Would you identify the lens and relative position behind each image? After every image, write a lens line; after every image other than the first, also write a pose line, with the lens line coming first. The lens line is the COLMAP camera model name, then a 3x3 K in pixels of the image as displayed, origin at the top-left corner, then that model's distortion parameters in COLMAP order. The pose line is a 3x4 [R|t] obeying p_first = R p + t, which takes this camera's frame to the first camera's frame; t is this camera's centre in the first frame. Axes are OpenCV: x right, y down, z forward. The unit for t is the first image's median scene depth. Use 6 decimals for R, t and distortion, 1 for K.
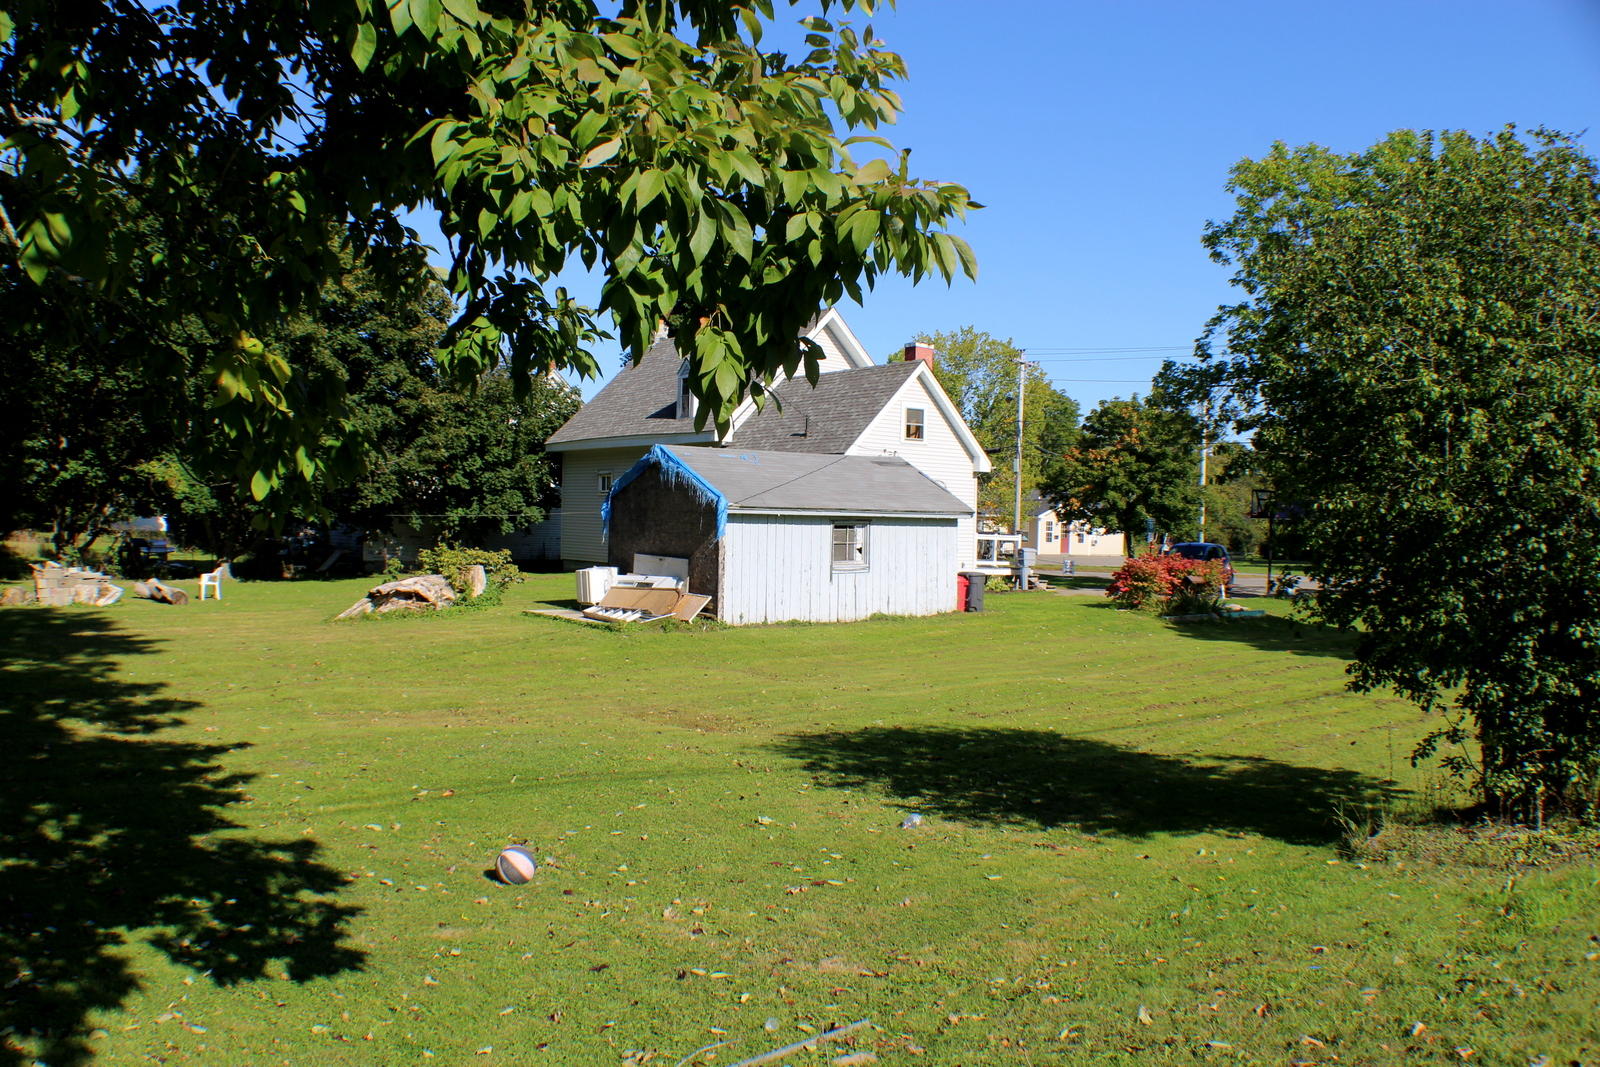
lens RADIAL K [[1308.2, 0, 809.2], [0, 1308.2, 526.9], [0, 0, 1]] dist [-0.204493, 0.075438]
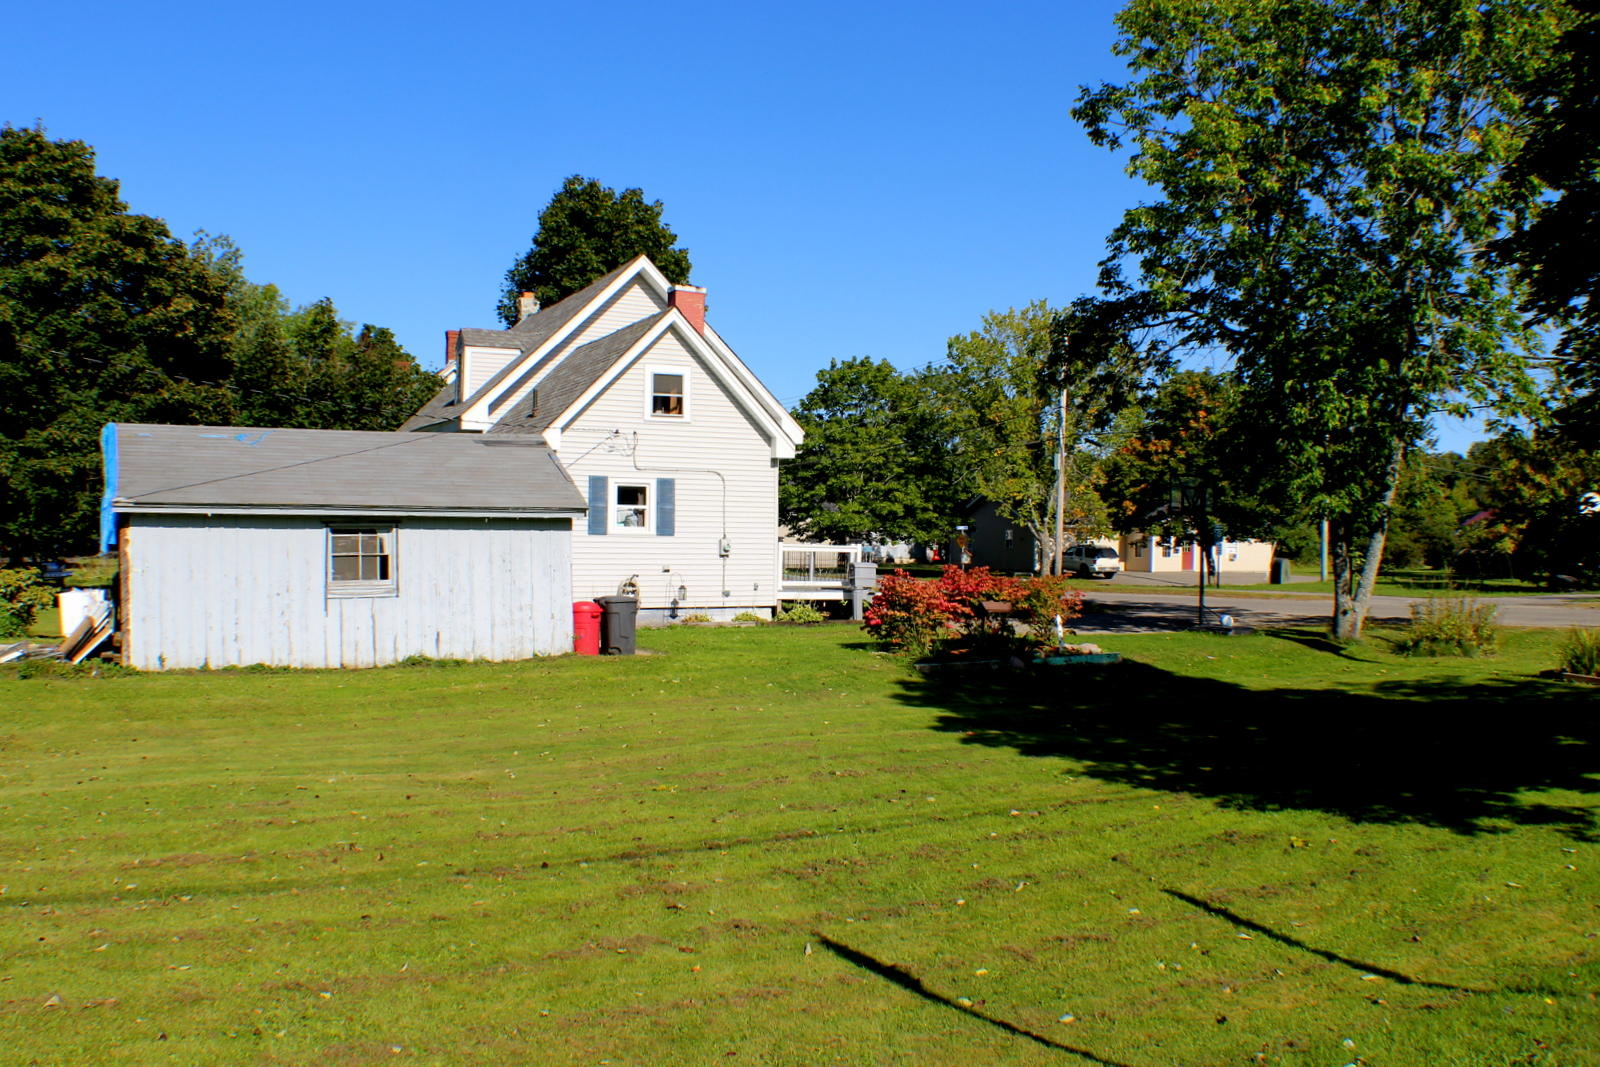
lens RADIAL K [[1308.2, 0, 914.1], [0, 1308.2, 523.9], [0, 0, 1]] dist [-0.204493, 0.075438]
pose [[0.985974, -0.015859, -0.166141, 0.433840], [0.012719, 0.999720, -0.019944, 0.013294], [0.166411, 0.017551, 0.985900, 0.392463]]
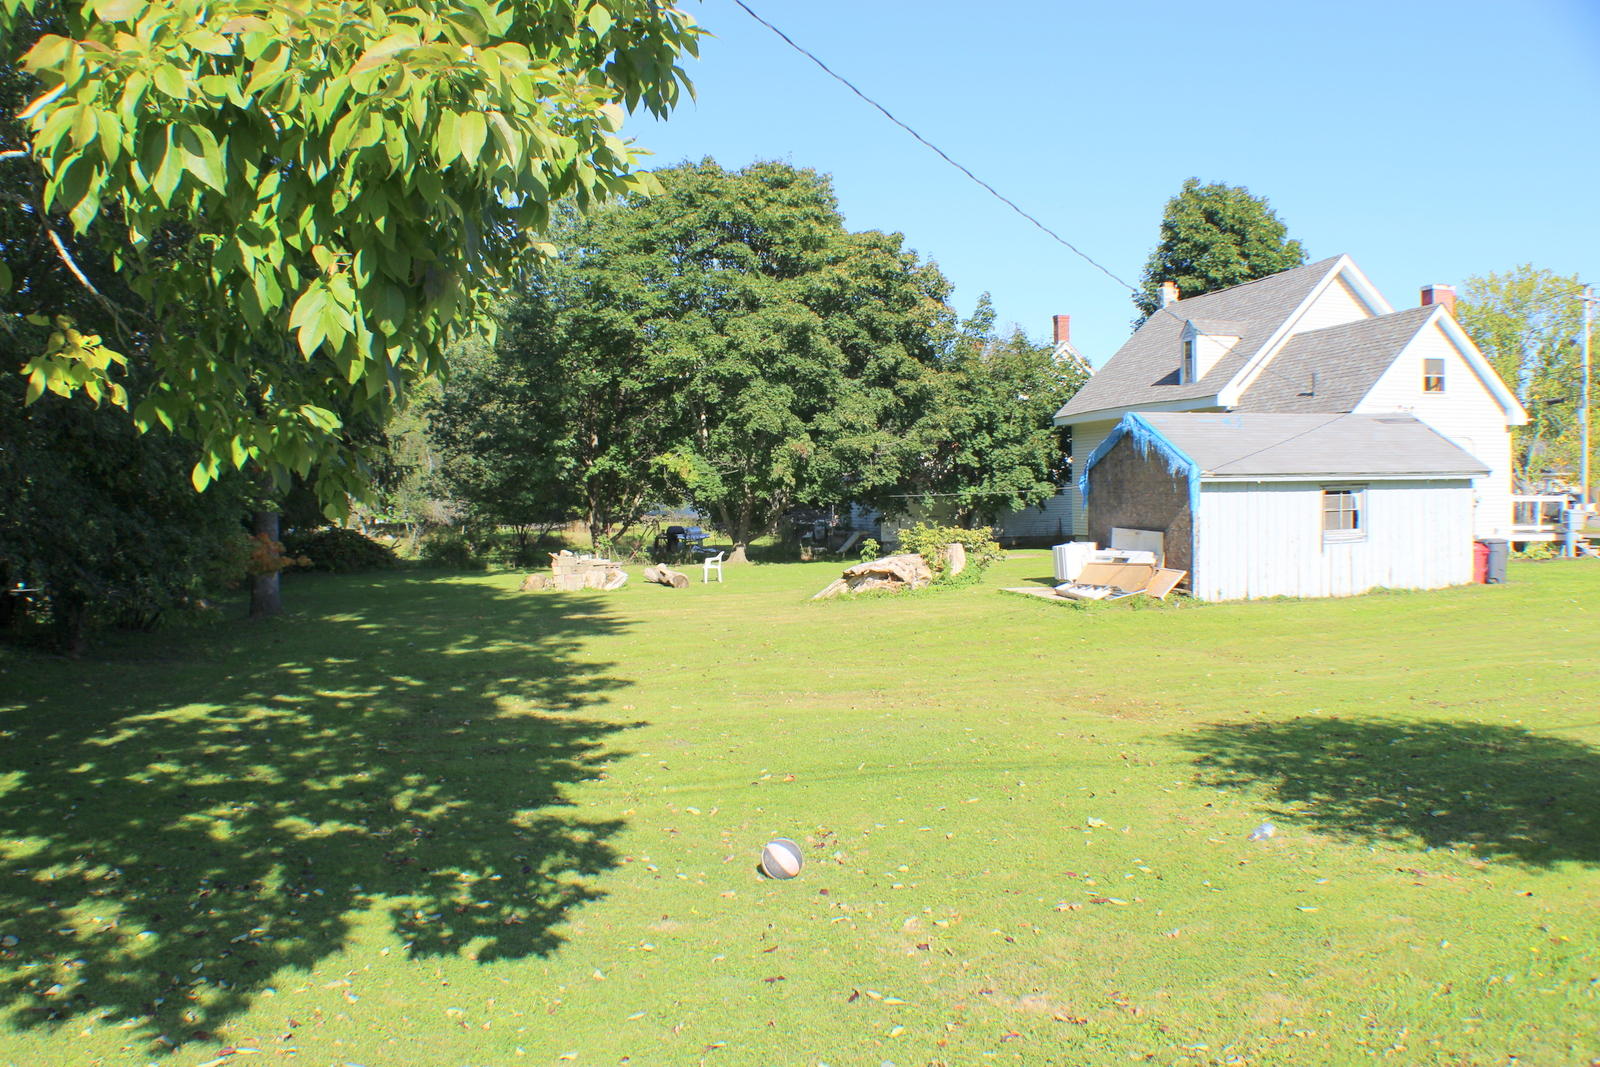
lens RADIAL K [[1308.2, 0, 793.5], [0, 1308.2, 521.7], [0, 0, 1]] dist [-0.204493, 0.075438]
pose [[0.899218, -0.027084, -0.436662, 0.070063], [0.033336, 0.999422, 0.006661, 0.002045], [0.436229, -0.020546, 0.899601, 0.046847]]
